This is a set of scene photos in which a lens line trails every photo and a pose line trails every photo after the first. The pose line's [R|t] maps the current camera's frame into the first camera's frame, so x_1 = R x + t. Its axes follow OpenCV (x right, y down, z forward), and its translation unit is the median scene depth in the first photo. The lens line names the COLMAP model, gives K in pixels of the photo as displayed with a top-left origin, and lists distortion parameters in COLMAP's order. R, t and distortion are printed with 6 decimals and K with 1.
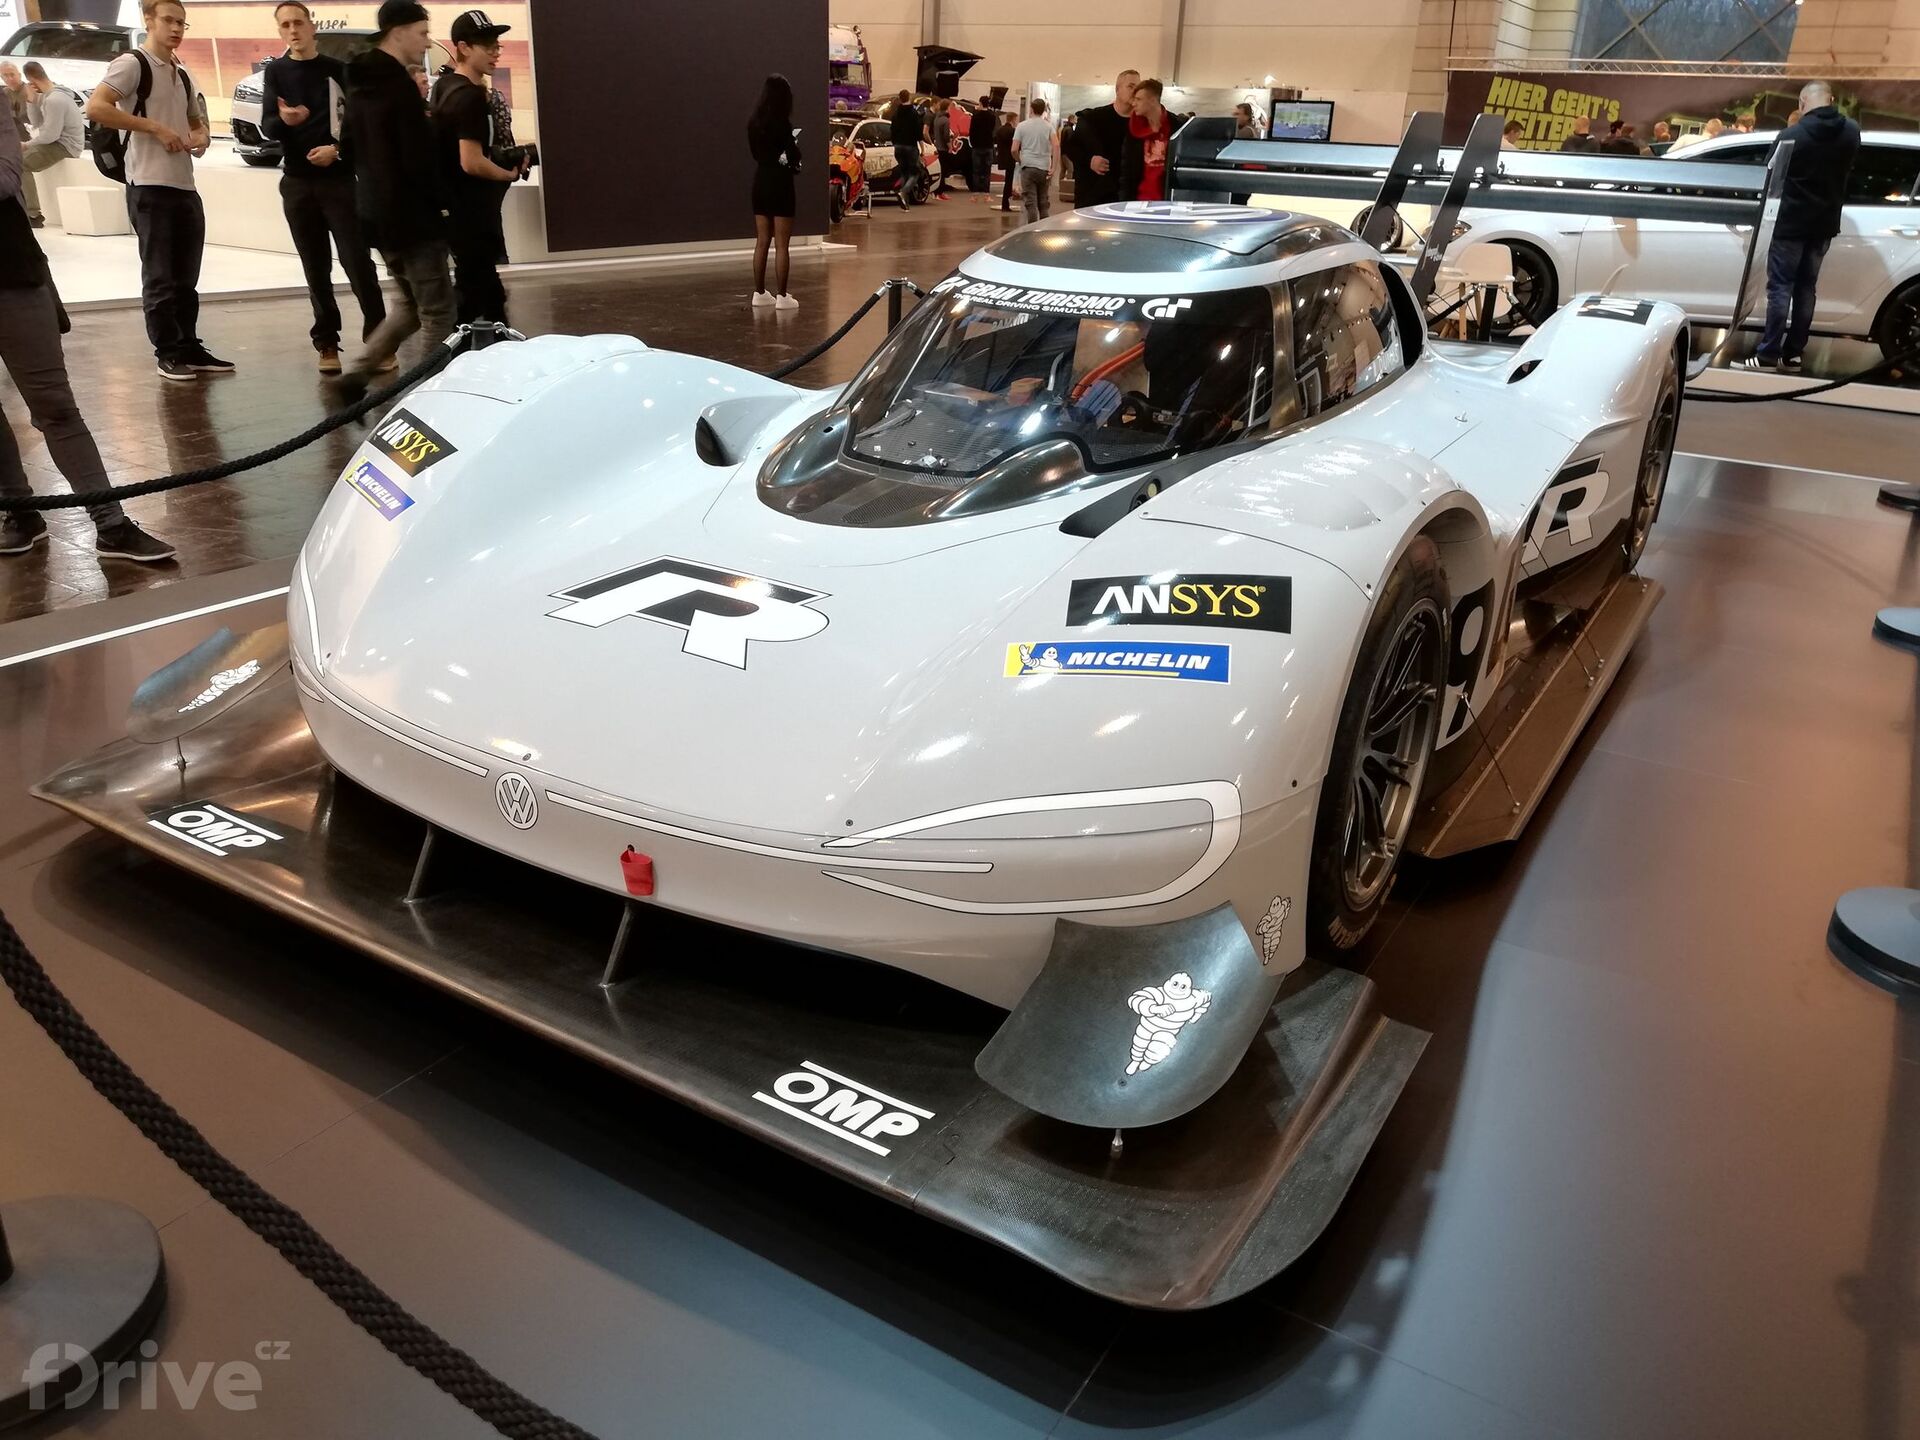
lens RADIAL K [[1434.9, 0, 957.7], [0, 1434.9, 731.9], [0, 0, 1]] dist [0.031938, -0.041617]
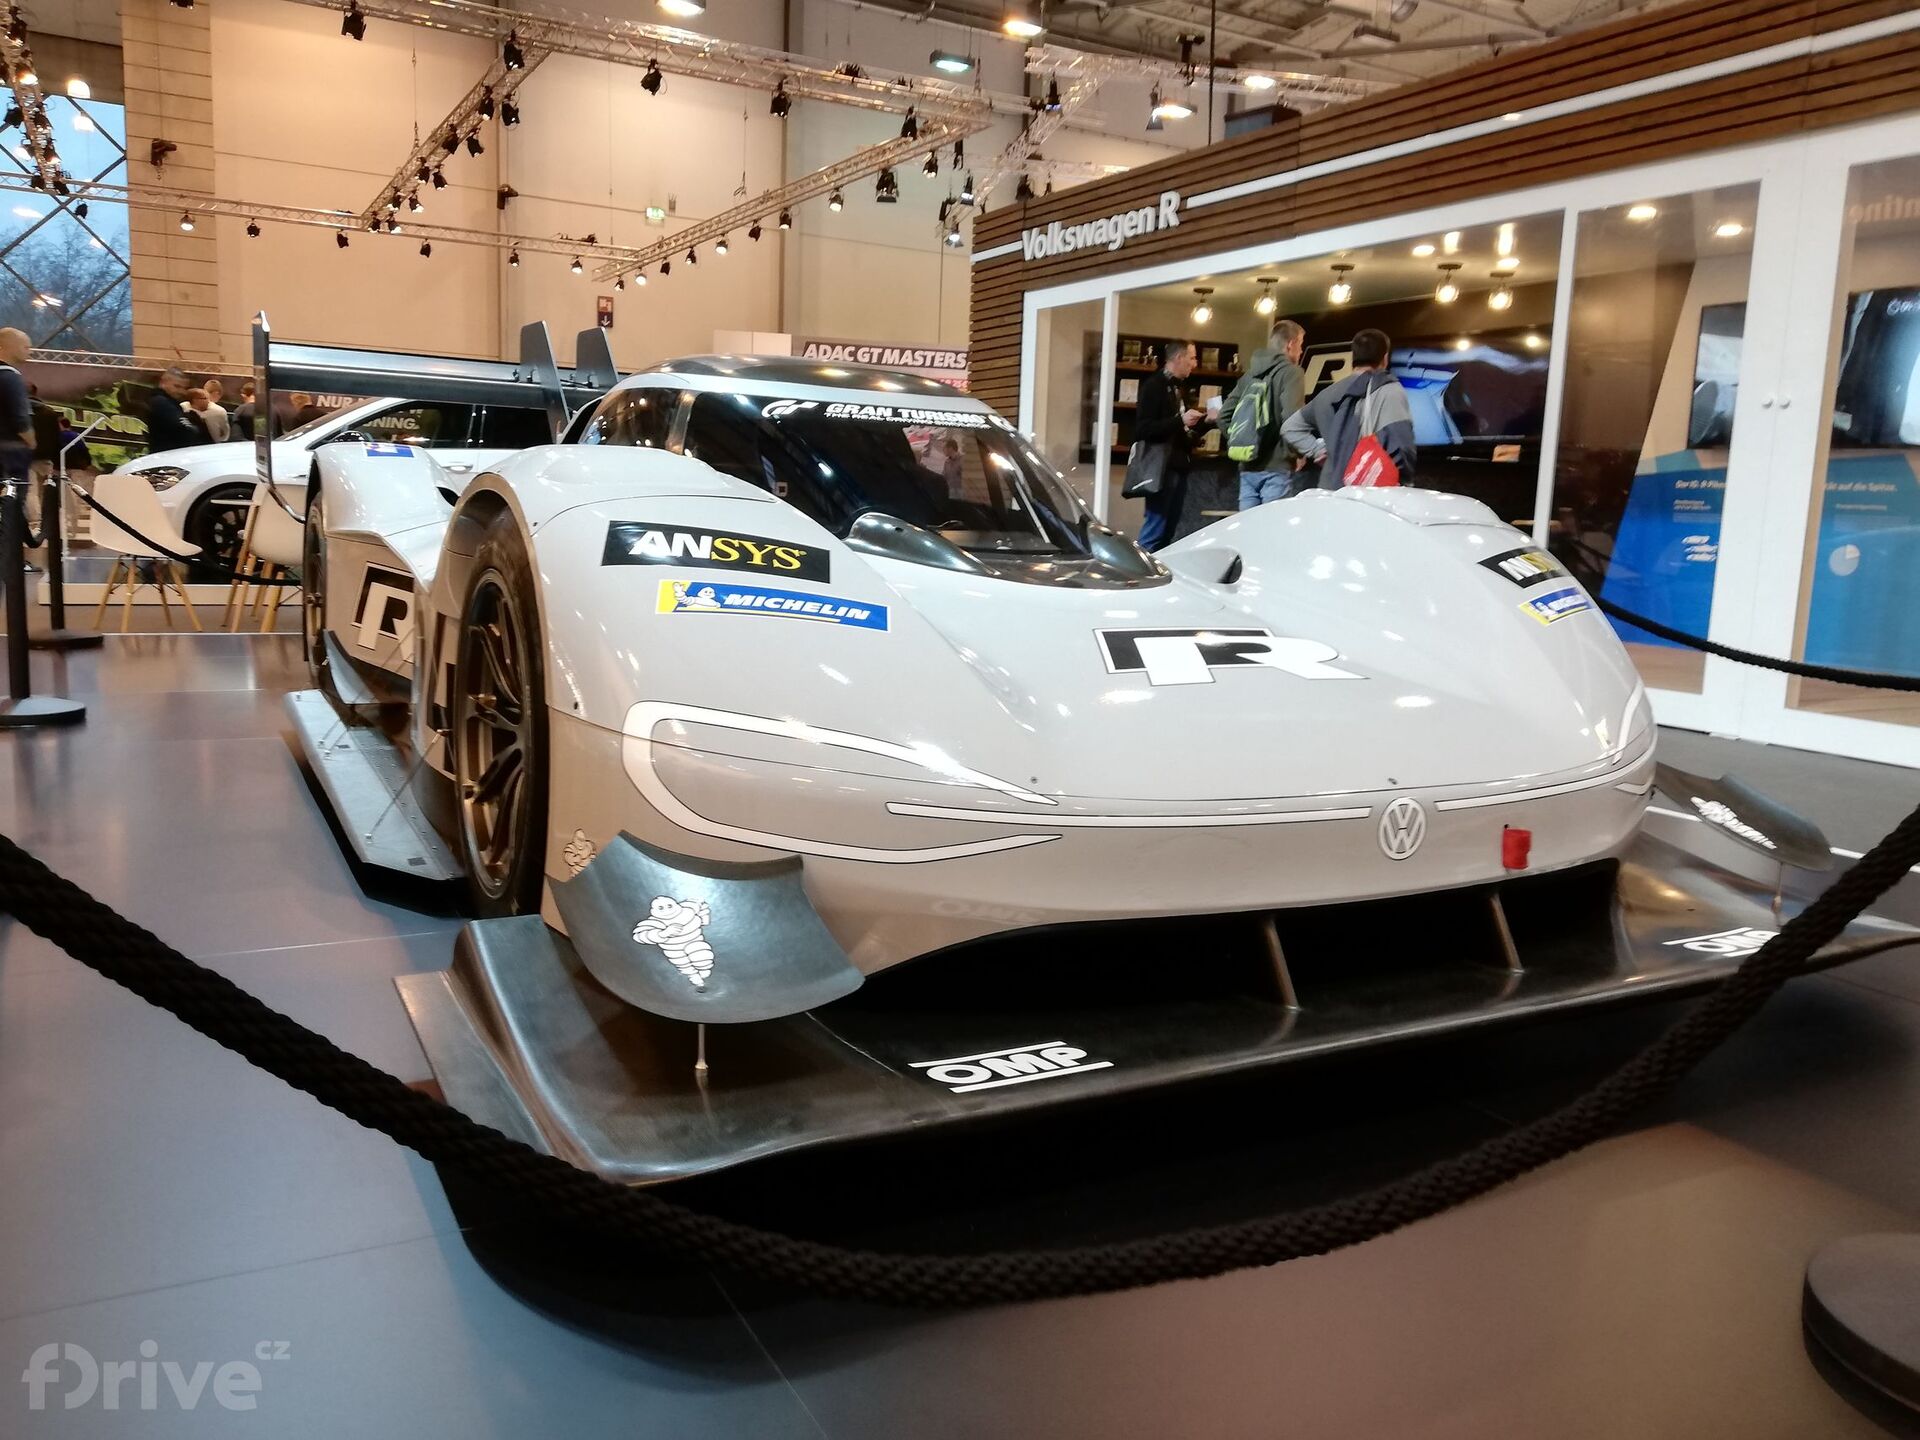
lens RADIAL K [[1451.0, 0, 955.7], [0, 1451.0, 725.0], [0, 0, 1]] dist [0.043356, -0.061386]
pose [[0.484974, -0.145638, 0.862316, -0.164794], [0.313353, 0.949504, -0.015869, -0.012110], [-0.816462, 0.277905, 0.506121, 0.096710]]
